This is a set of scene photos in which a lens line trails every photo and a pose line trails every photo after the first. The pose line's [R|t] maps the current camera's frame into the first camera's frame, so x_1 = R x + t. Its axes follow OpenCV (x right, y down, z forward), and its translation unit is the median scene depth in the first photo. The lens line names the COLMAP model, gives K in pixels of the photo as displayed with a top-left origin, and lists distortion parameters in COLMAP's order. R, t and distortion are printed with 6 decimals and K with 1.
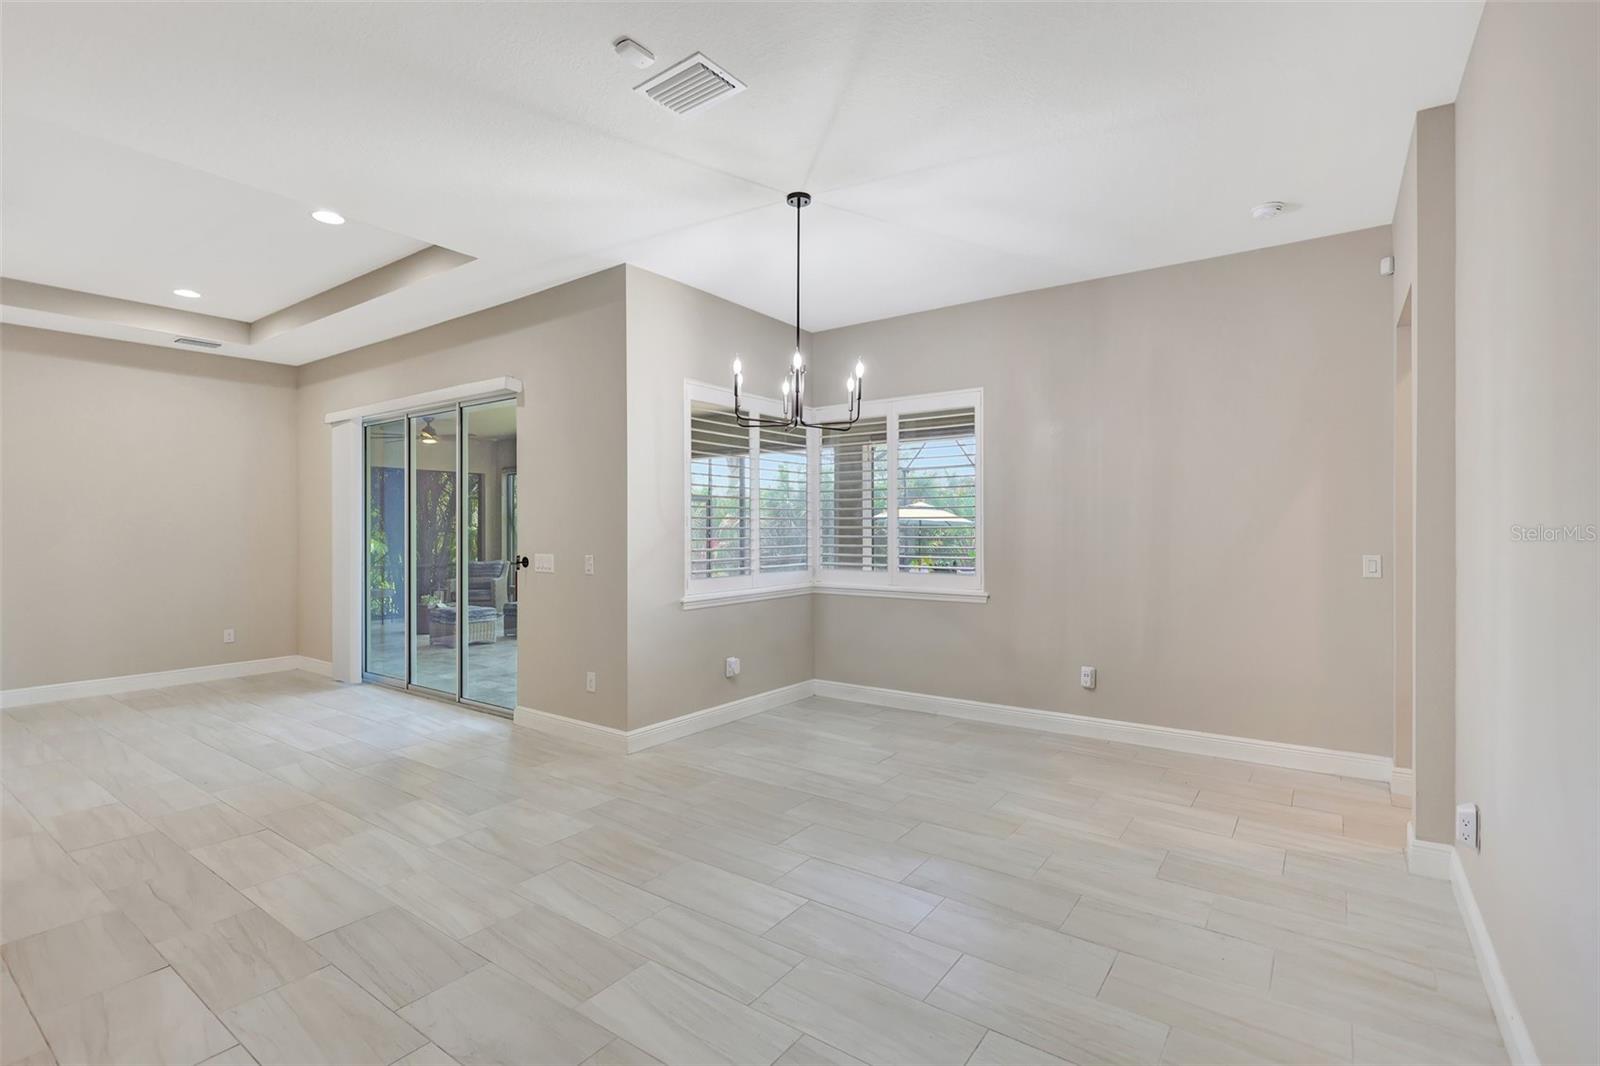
lens RADIAL K [[741.6, 0, 792.9], [0, 741.6, 528.8], [0, 0, 1]] dist [0.002179, -0.000075]
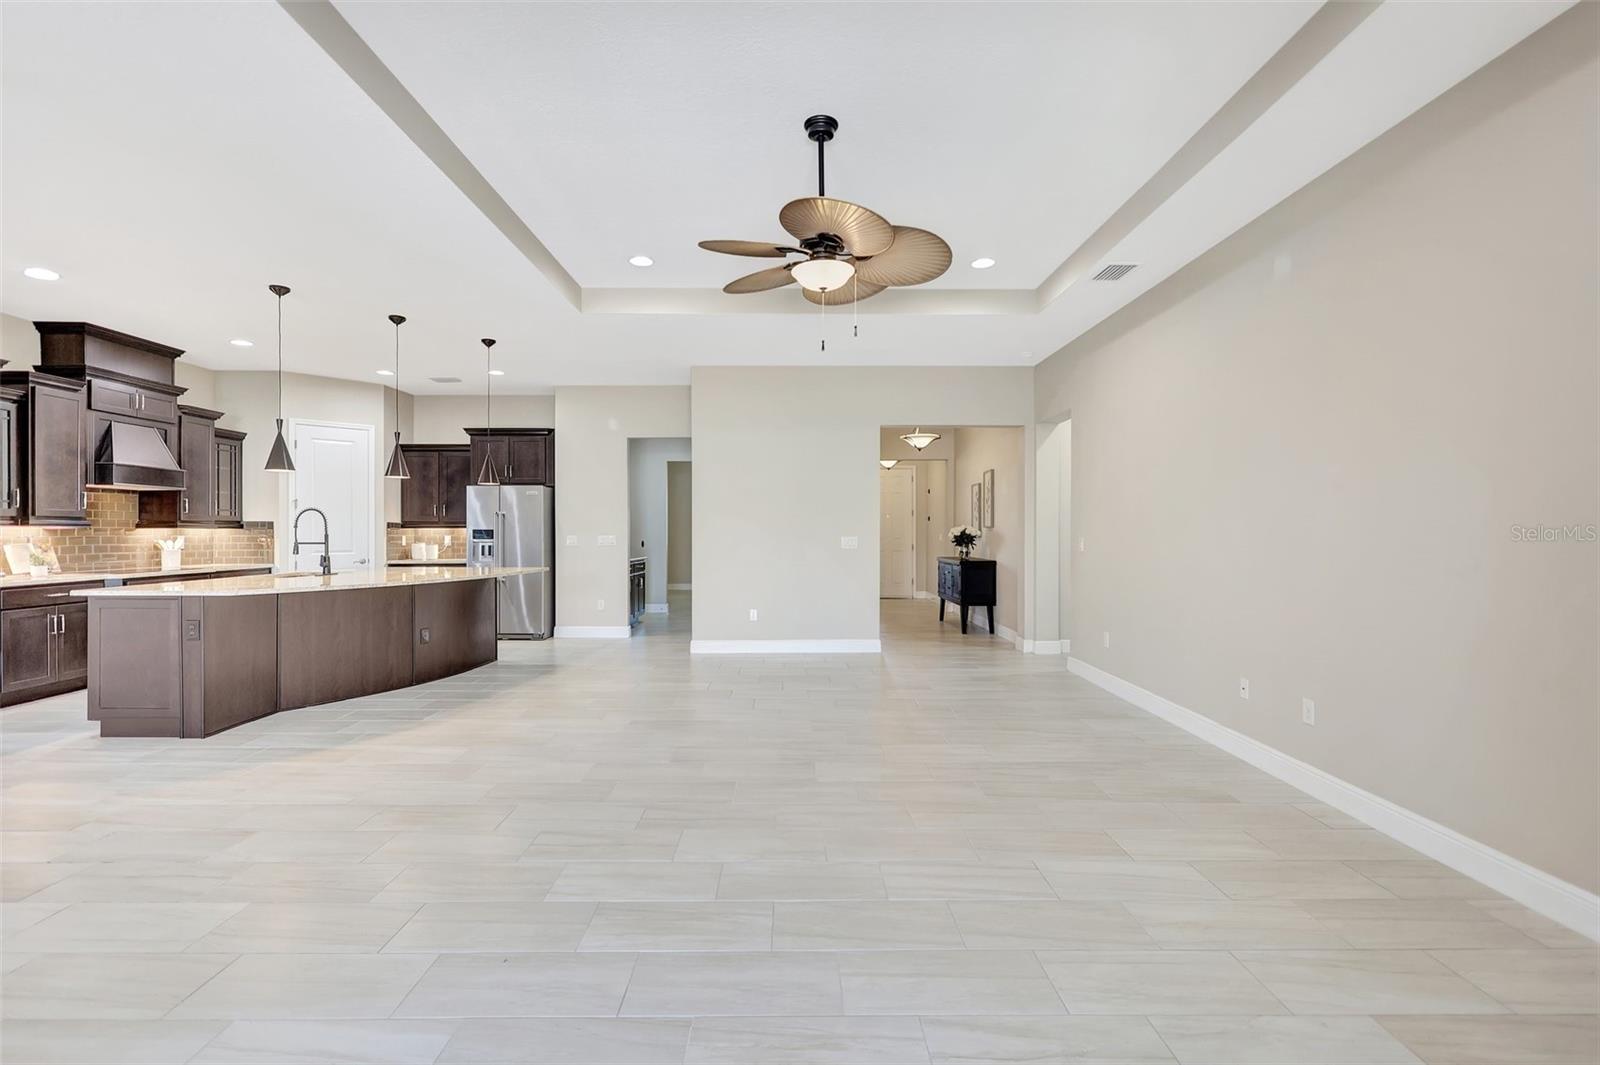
lens RADIAL K [[735.5, 0, 795.5], [0, 735.5, 533.9], [0, 0, 1]] dist [-0.001812, -0.000264]
pose [[-0.804147, 0.004387, -0.594414, -0.565353], [0.001682, 0.999986, 0.005106, 0.019822], [0.594428, 0.003106, -0.804143, 1.381824]]
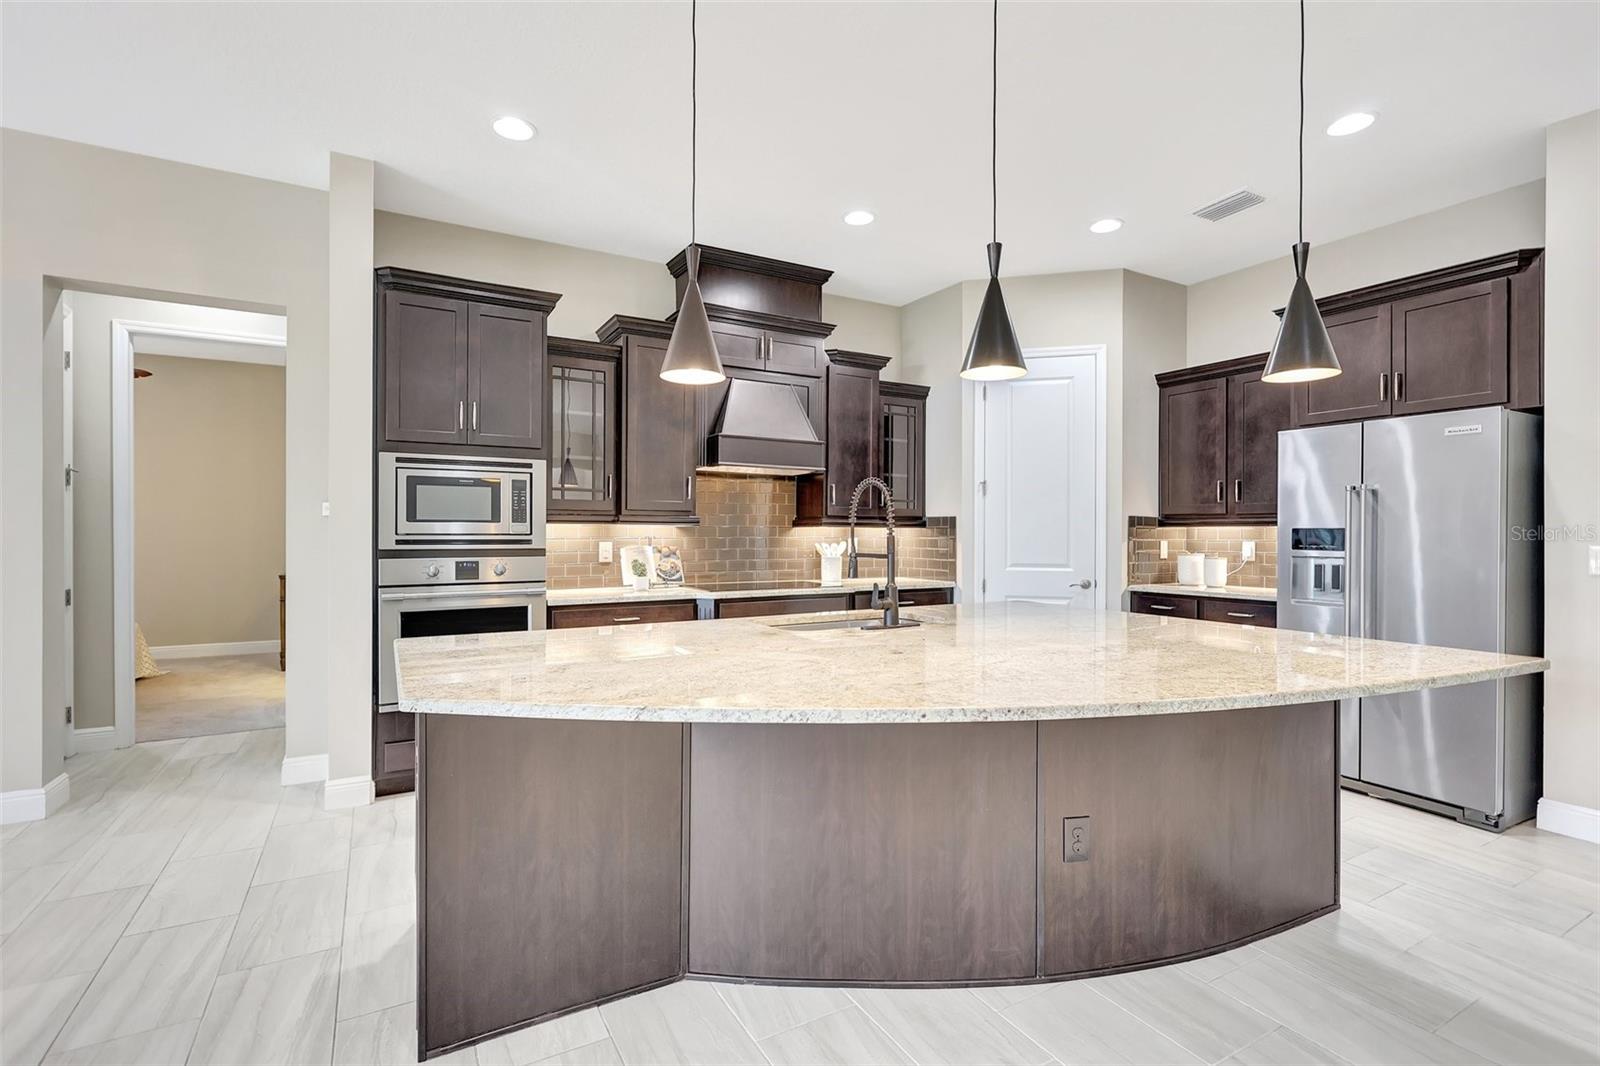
lens RADIAL K [[735.5, 0, 795.5], [0, 735.5, 534.4], [0, 0, 1]] dist [-0.001812, -0.000264]
pose [[-0.910453, -0.001643, 0.413608, -0.849072], [-0.001221, 0.999998, 0.001284, 0.023617], [-0.413610, 0.000664, -0.910454, 0.377694]]
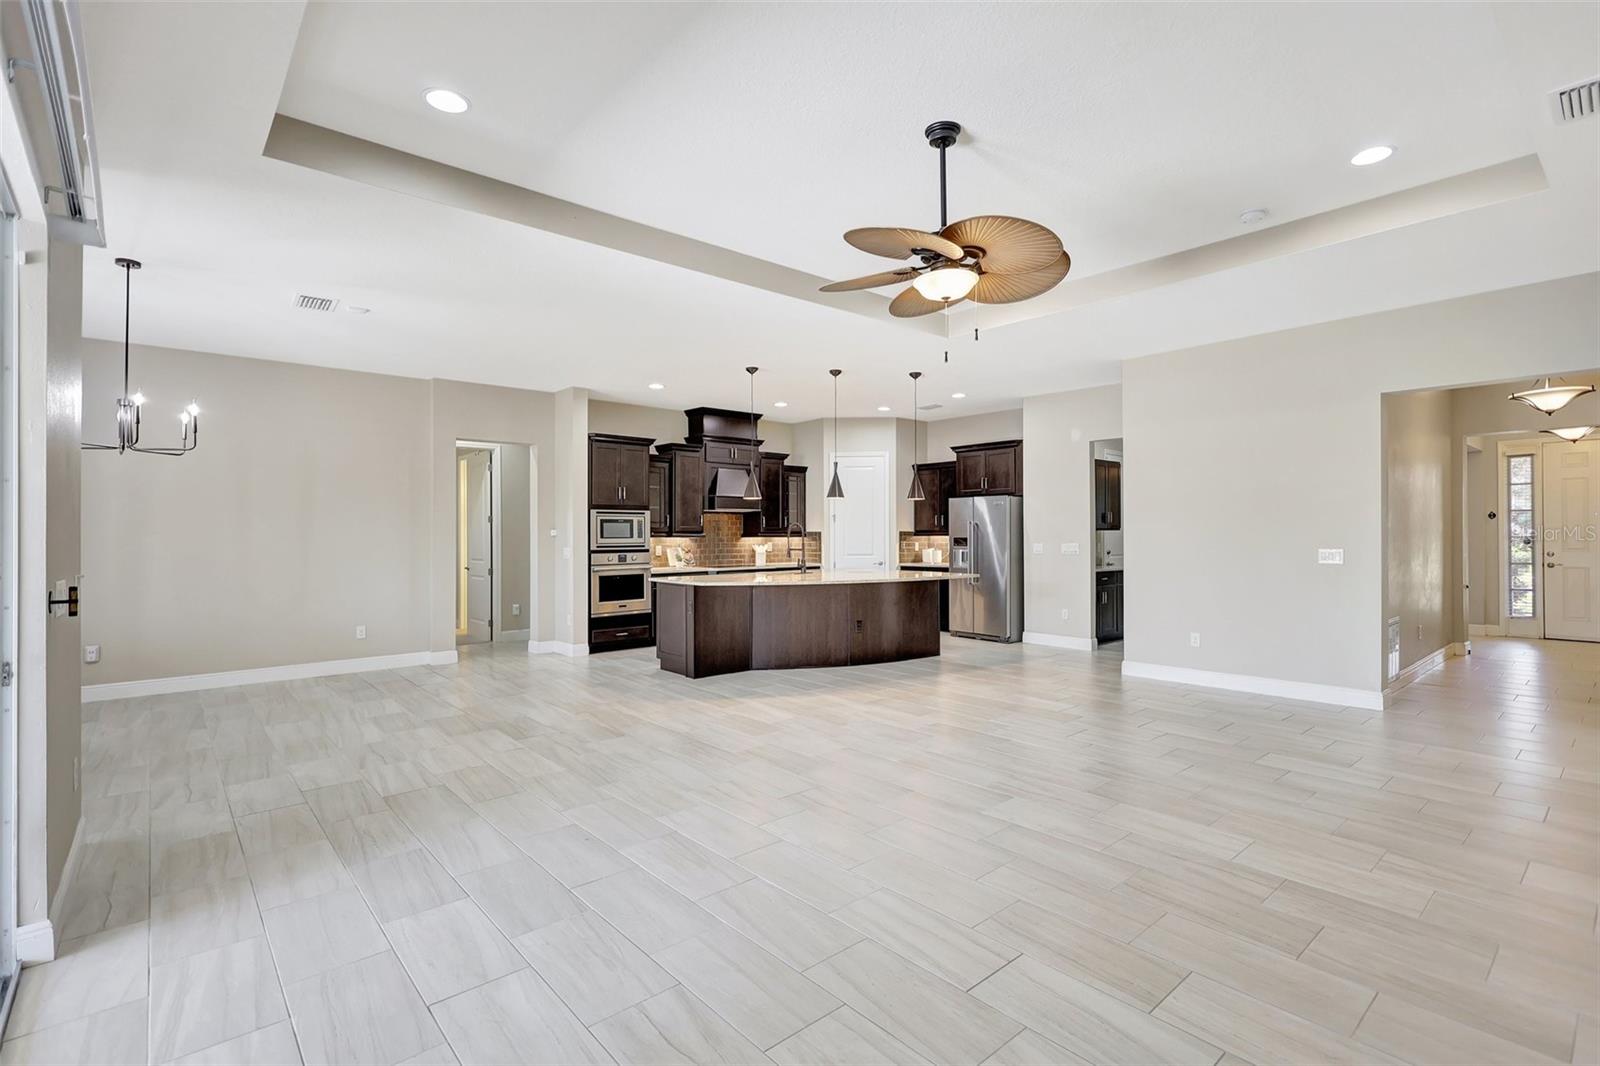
lens RADIAL K [[744.4, 0, 801.3], [0, 744.4, 527.7], [0, 0, 1]] dist [-0.001533, 0.000108]
pose [[-0.974803, 0.008819, 0.222892, -1.066884], [0.006874, 0.999931, -0.009504, 0.006309], [-0.222960, -0.007732, -0.974797, 1.545764]]
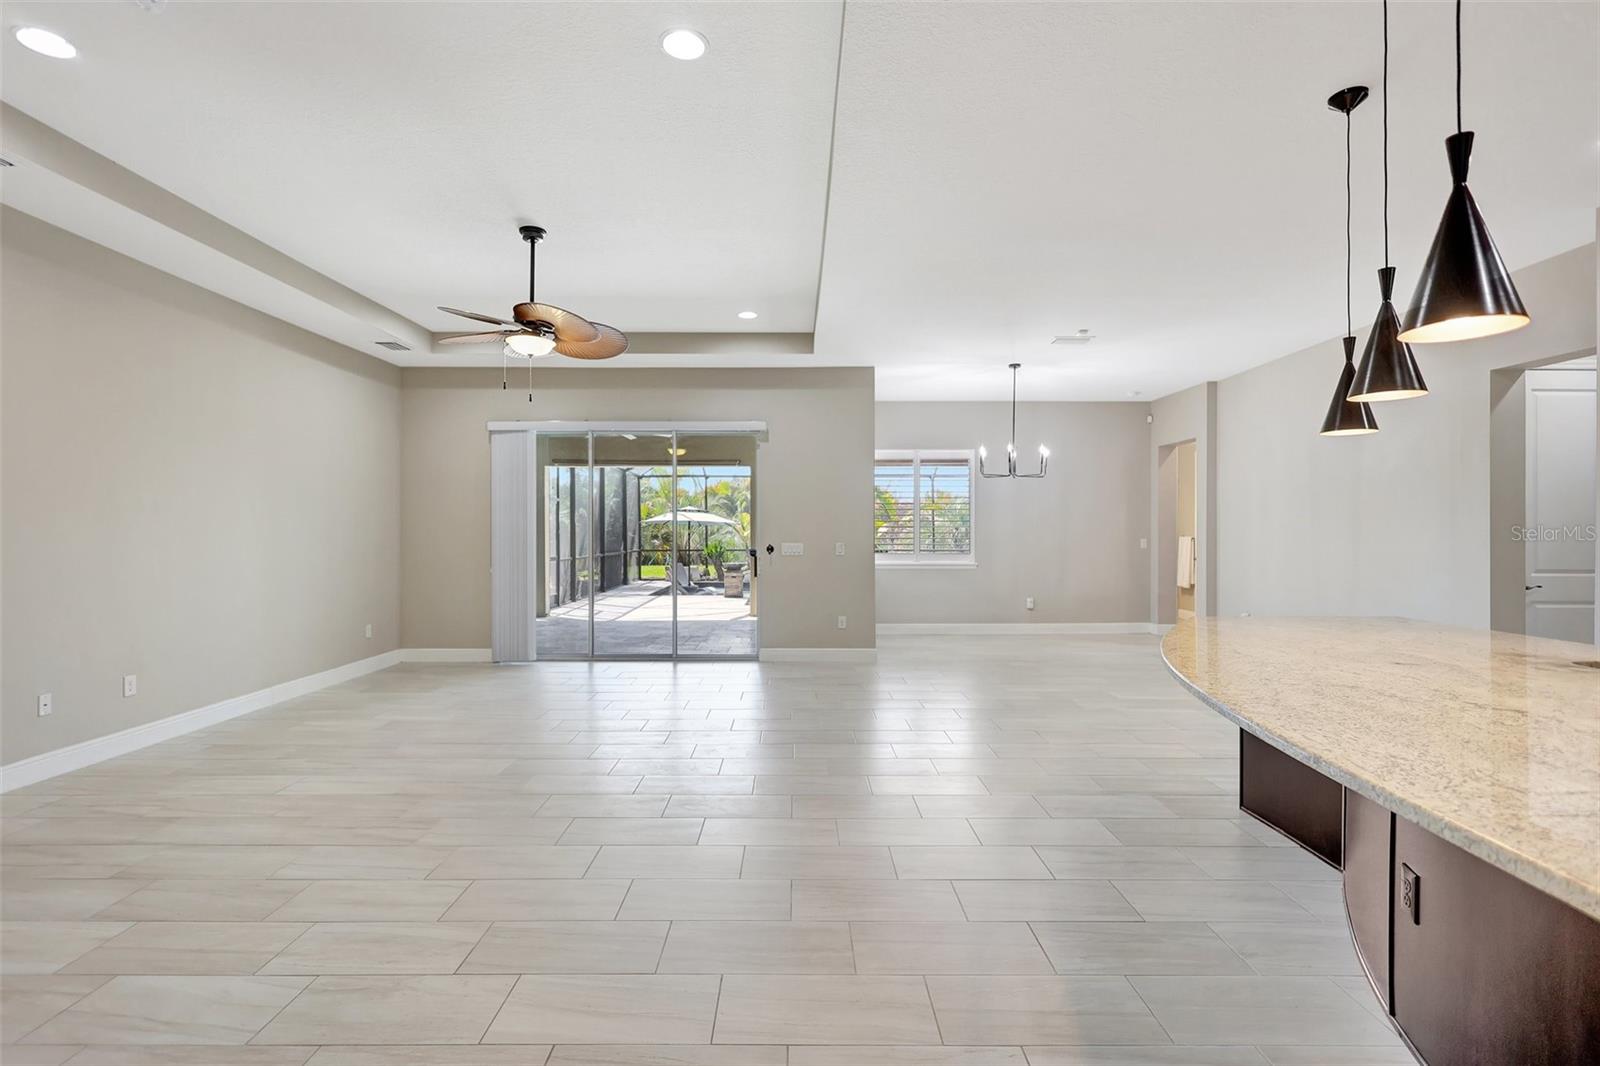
lens RADIAL K [[741.6, 0, 792.9], [0, 741.6, 528.8], [0, 0, 1]] dist [0.002179, -0.000075]
pose [[0.814346, 0.002212, 0.580376, -1.338434], [-0.000915, 0.999996, -0.002527, 0.009623], [-0.580380, 0.001527, 0.814345, -0.244855]]
